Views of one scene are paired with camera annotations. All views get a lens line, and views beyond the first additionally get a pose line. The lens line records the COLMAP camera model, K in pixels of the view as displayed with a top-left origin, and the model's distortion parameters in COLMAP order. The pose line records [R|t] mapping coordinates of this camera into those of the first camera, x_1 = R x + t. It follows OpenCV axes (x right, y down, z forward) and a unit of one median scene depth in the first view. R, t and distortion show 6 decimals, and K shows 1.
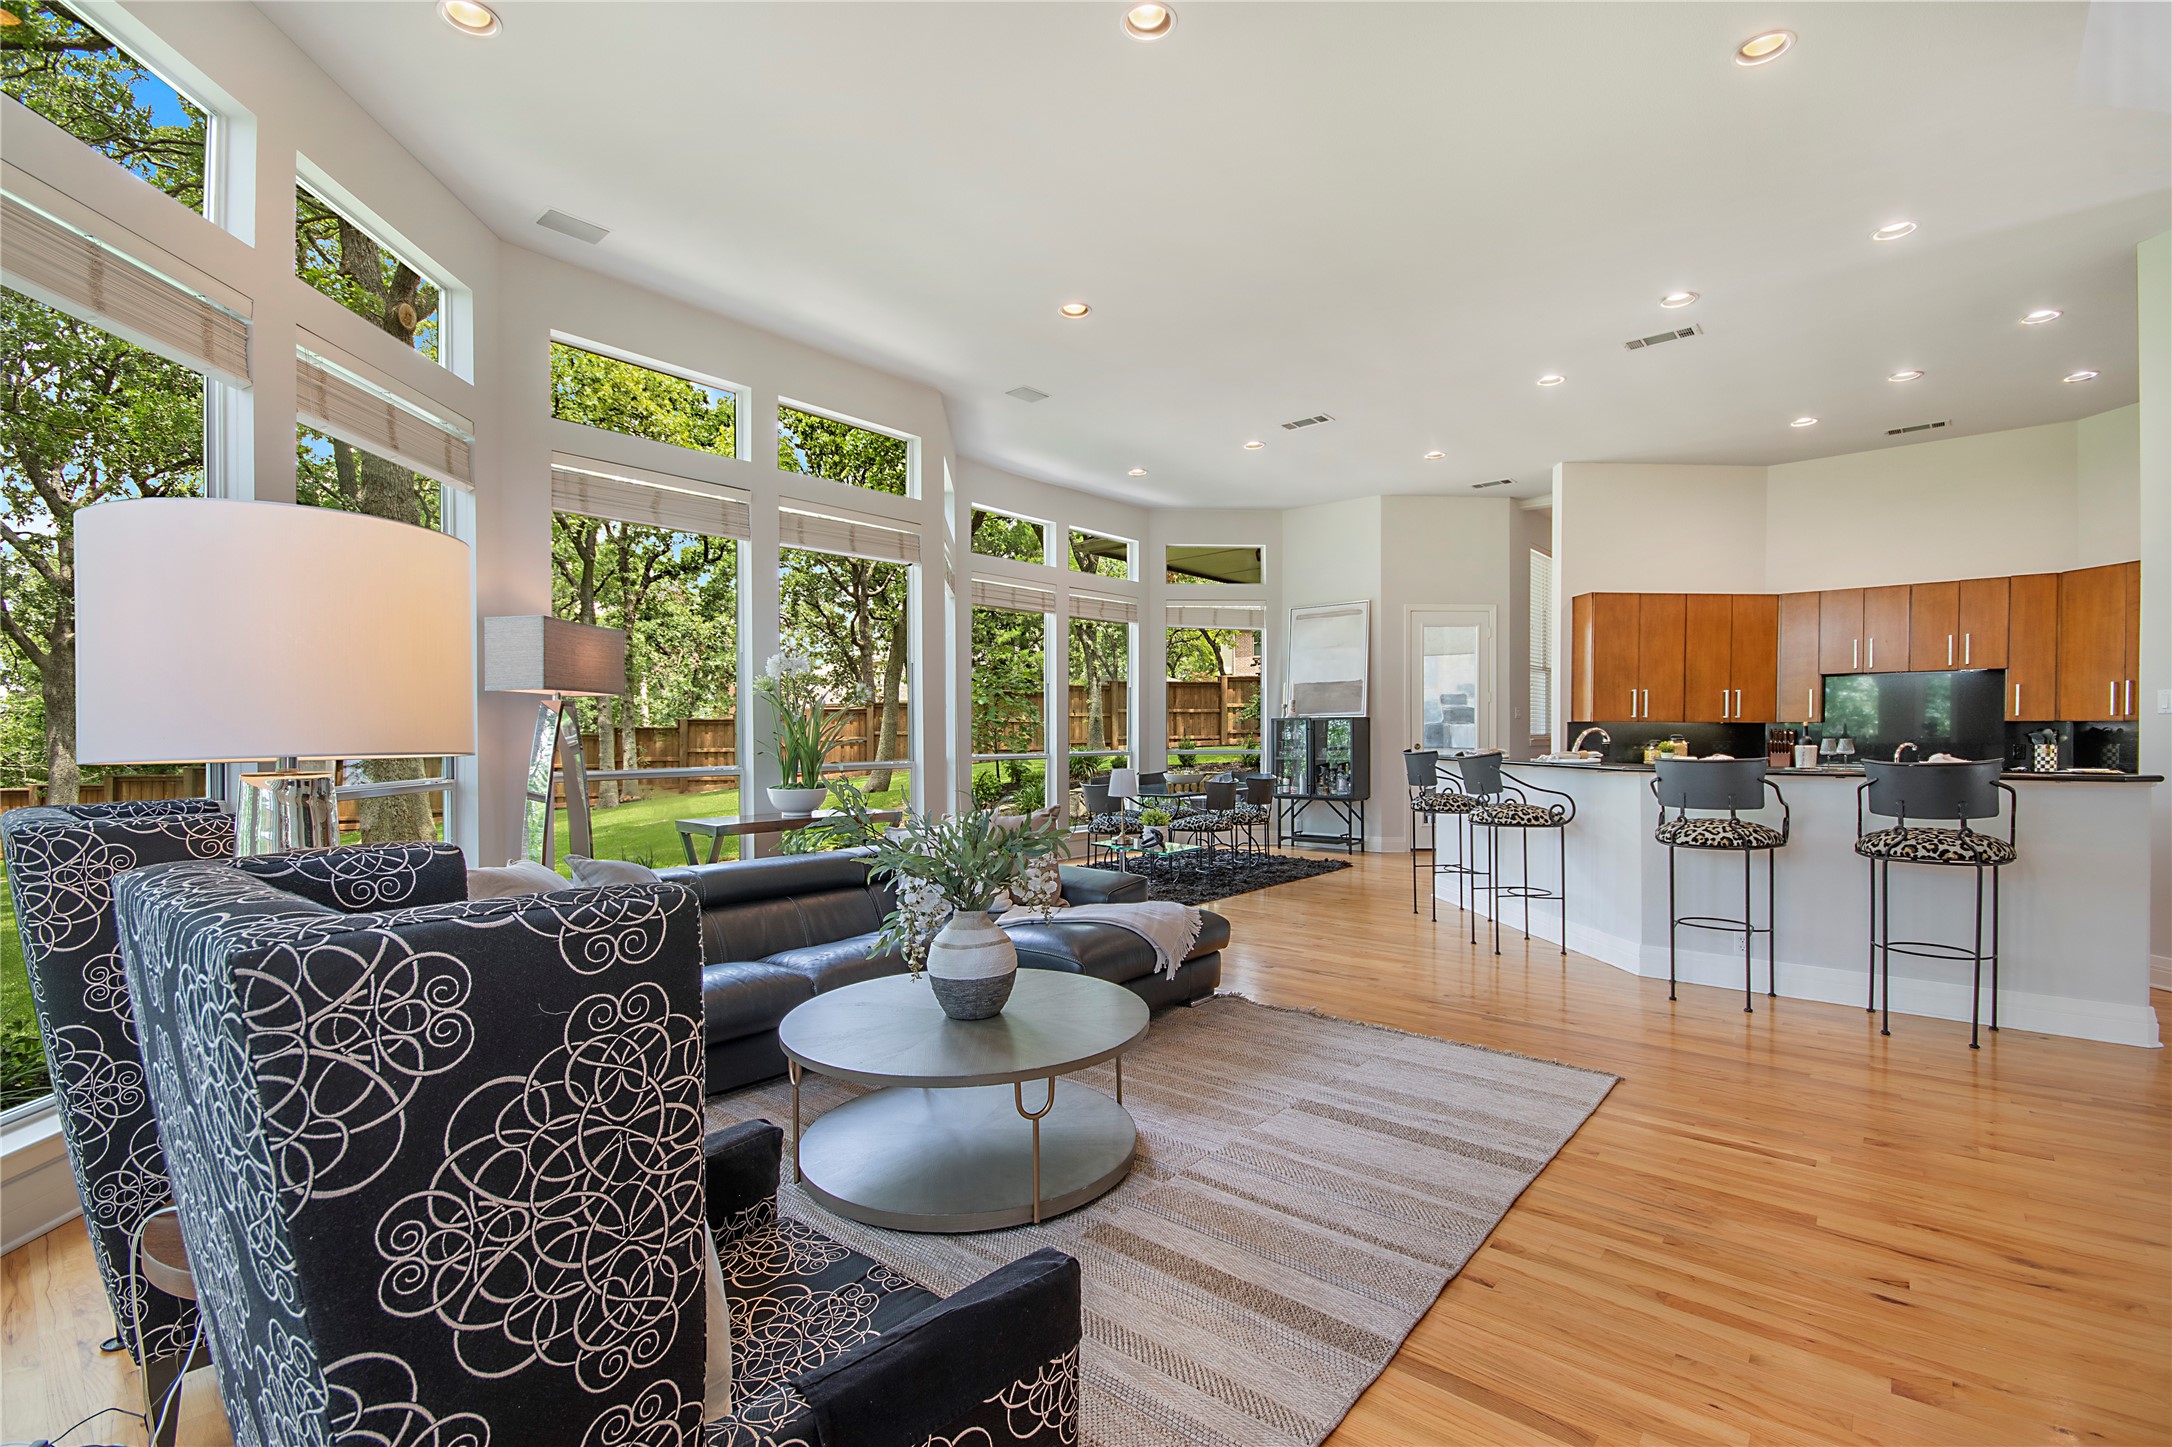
lens RADIAL K [[961.4, 0, 1090.6], [0, 961.4, 745.2], [0, 0, 1]] dist [0.010355, -0.010795]
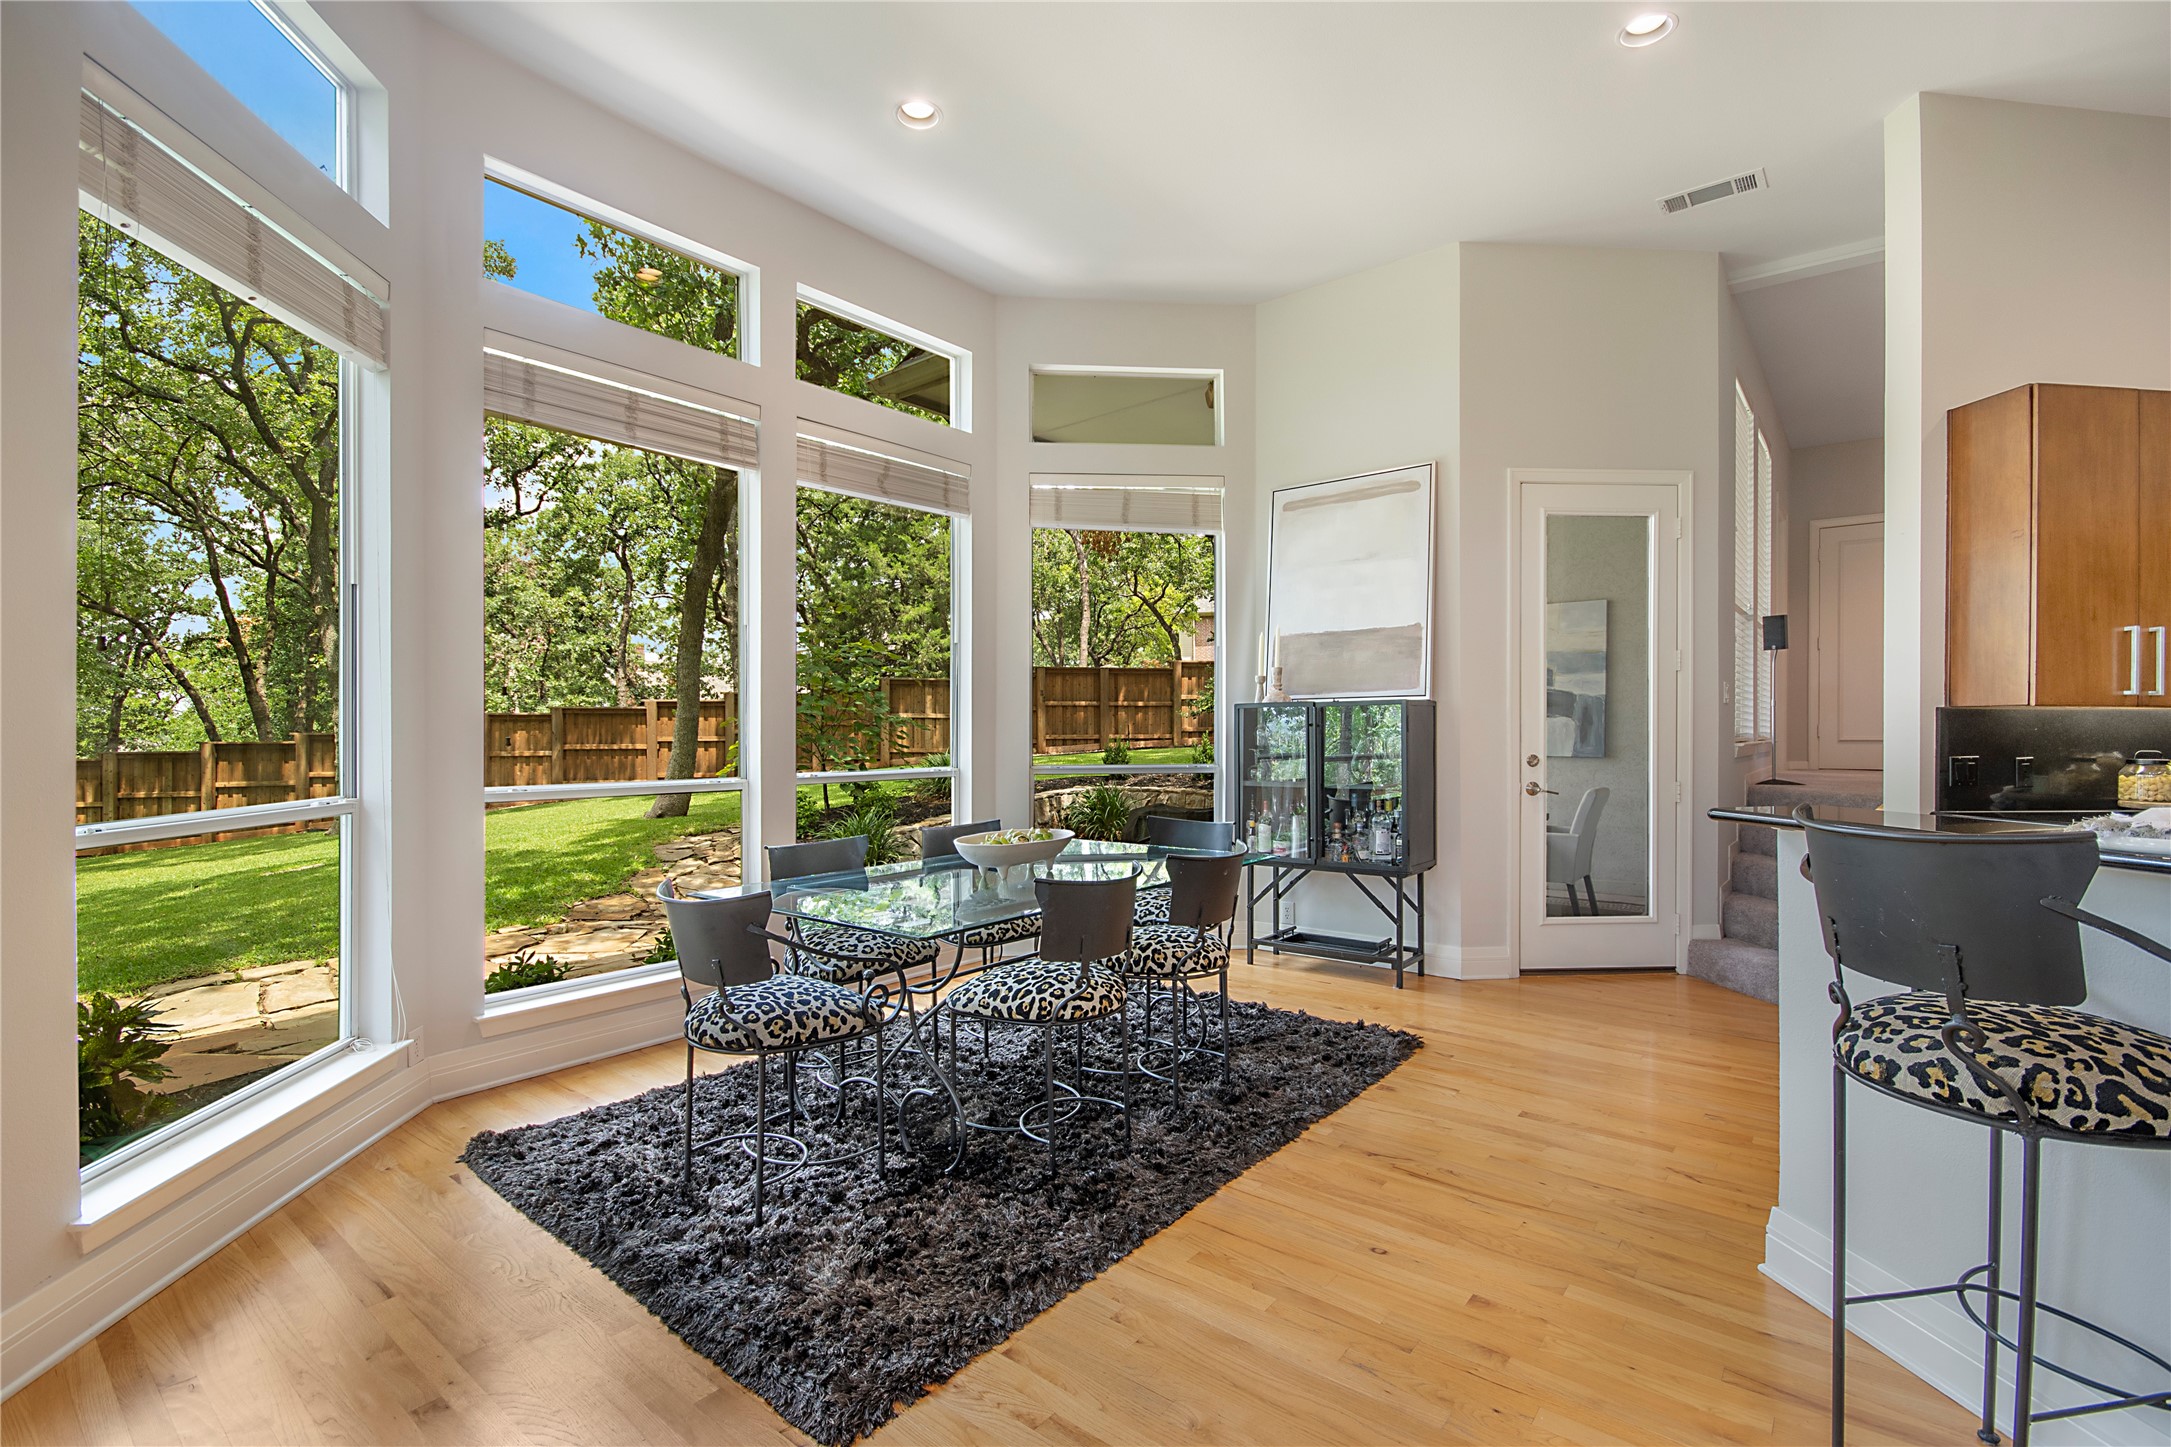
lens RADIAL K [[961.0, 0, 1063.7], [0, 961.0, 739.6], [0, 0, 1]] dist [0.010355, -0.010795]
pose [[0.999952, 0.001253, 0.009687, 0.109105], [-0.001218, 0.999993, -0.003602, -0.008324], [-0.009692, 0.003590, 0.999947, 0.579259]]
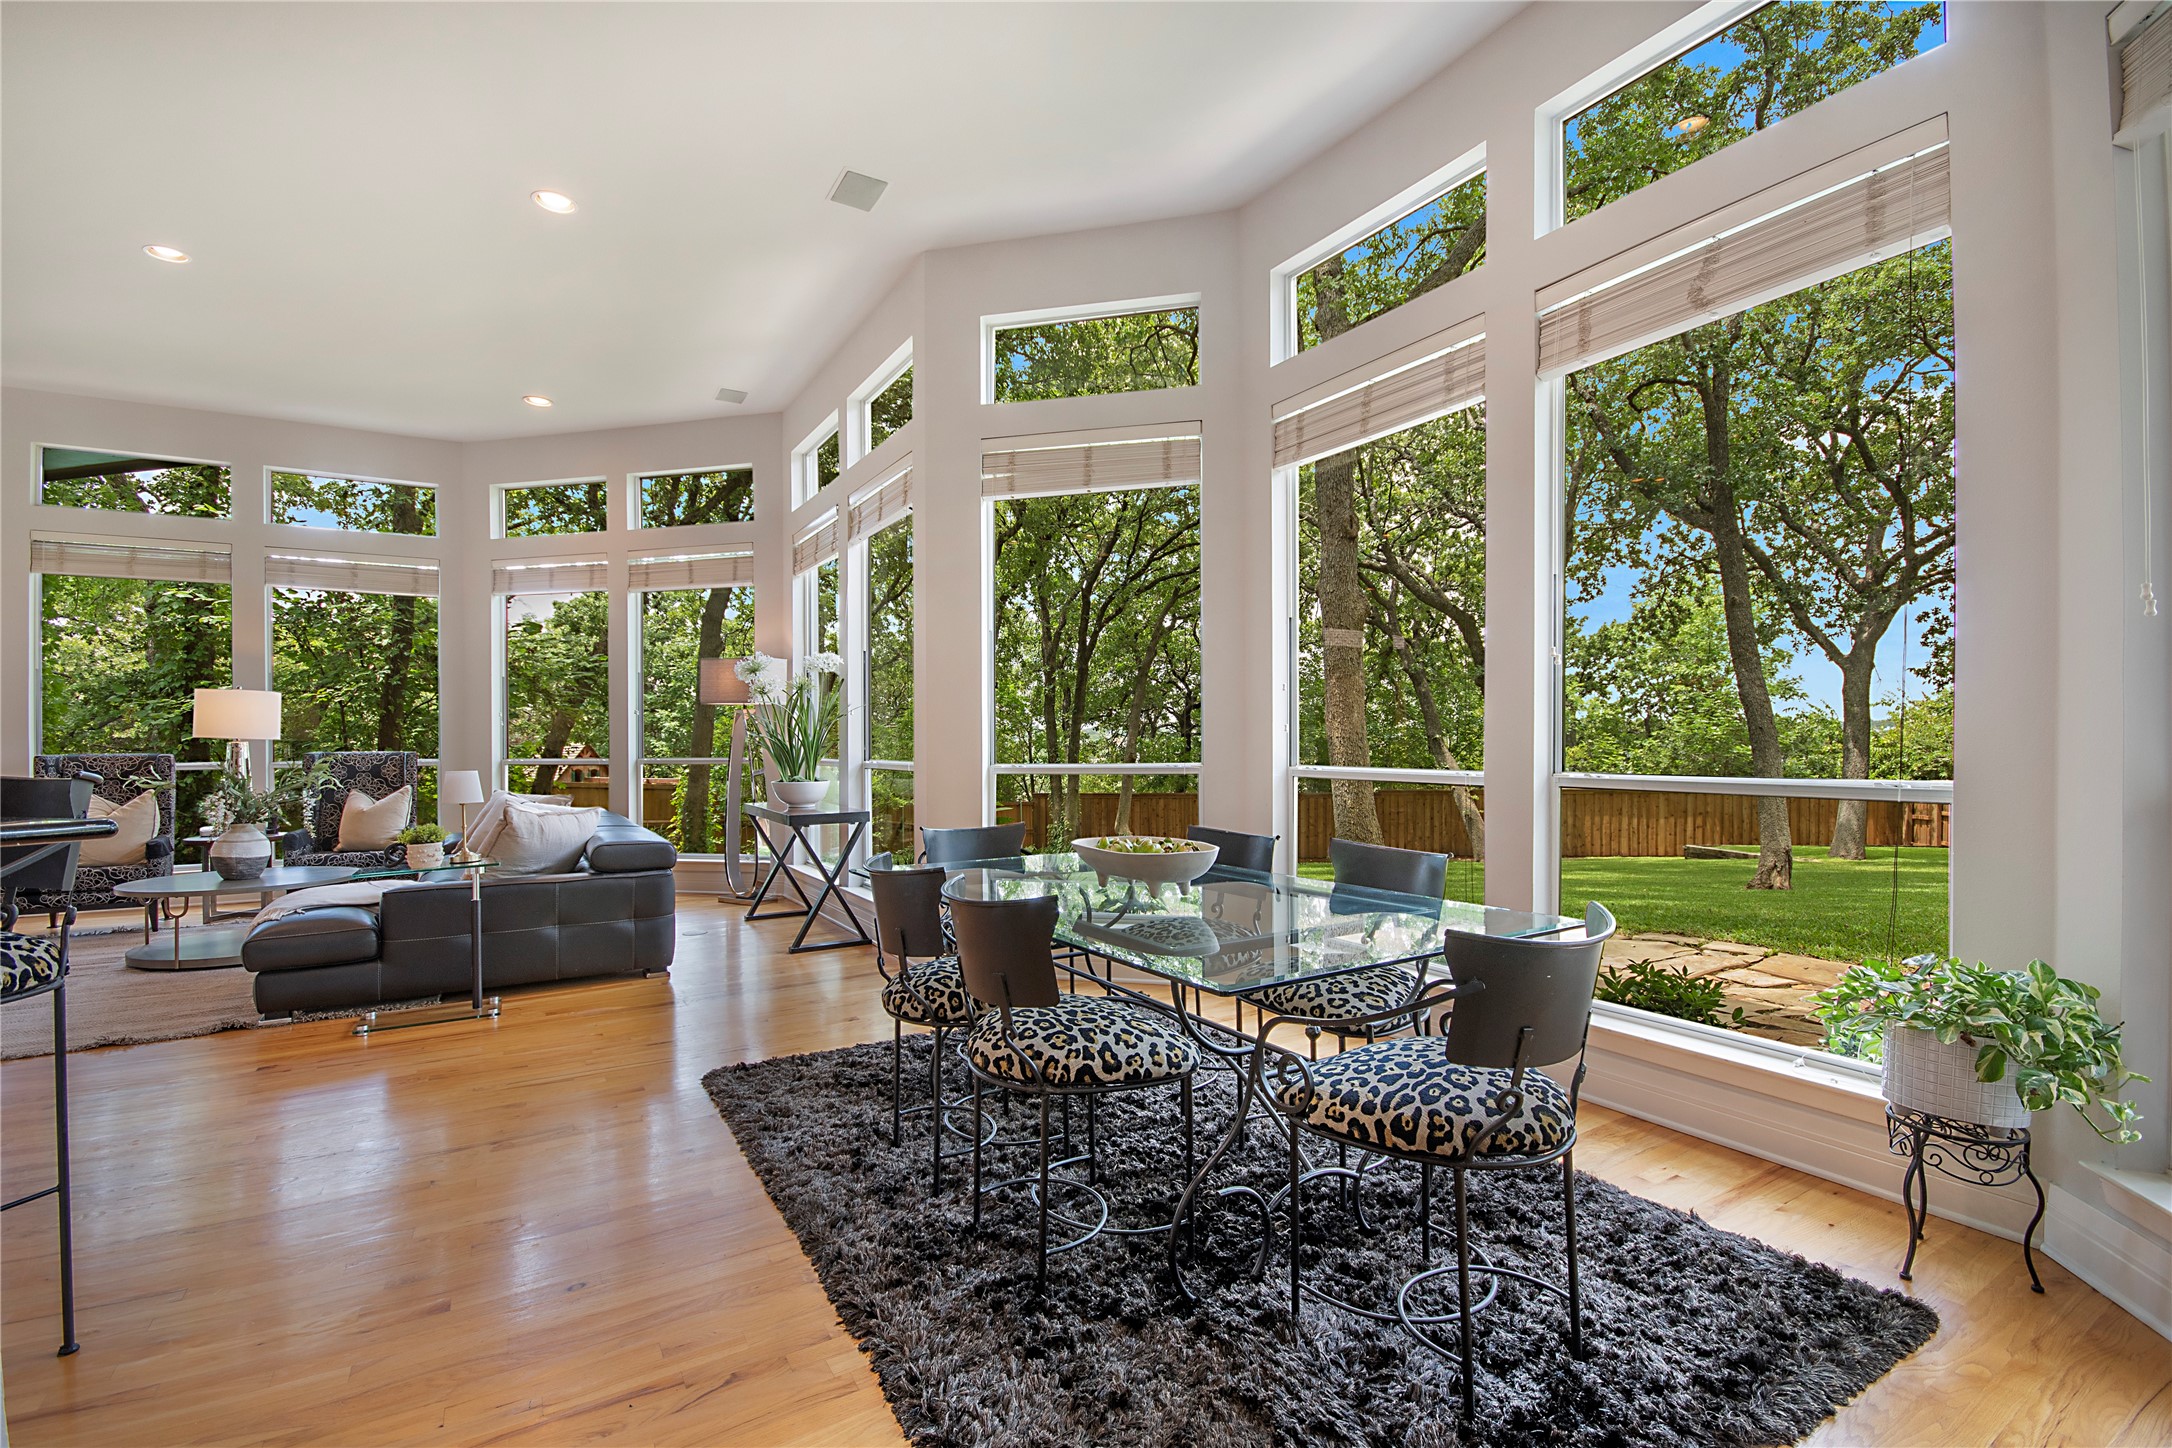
lens RADIAL K [[961.4, 0, 1057.9], [0, 961.4, 718.8], [0, 0, 1]] dist [0.010355, -0.010795]
pose [[-0.314687, -0.015299, -0.949072, 0.378090], [-0.009720, 0.999870, -0.012895, -0.009692], [0.949146, 0.005167, -0.314794, 1.026124]]
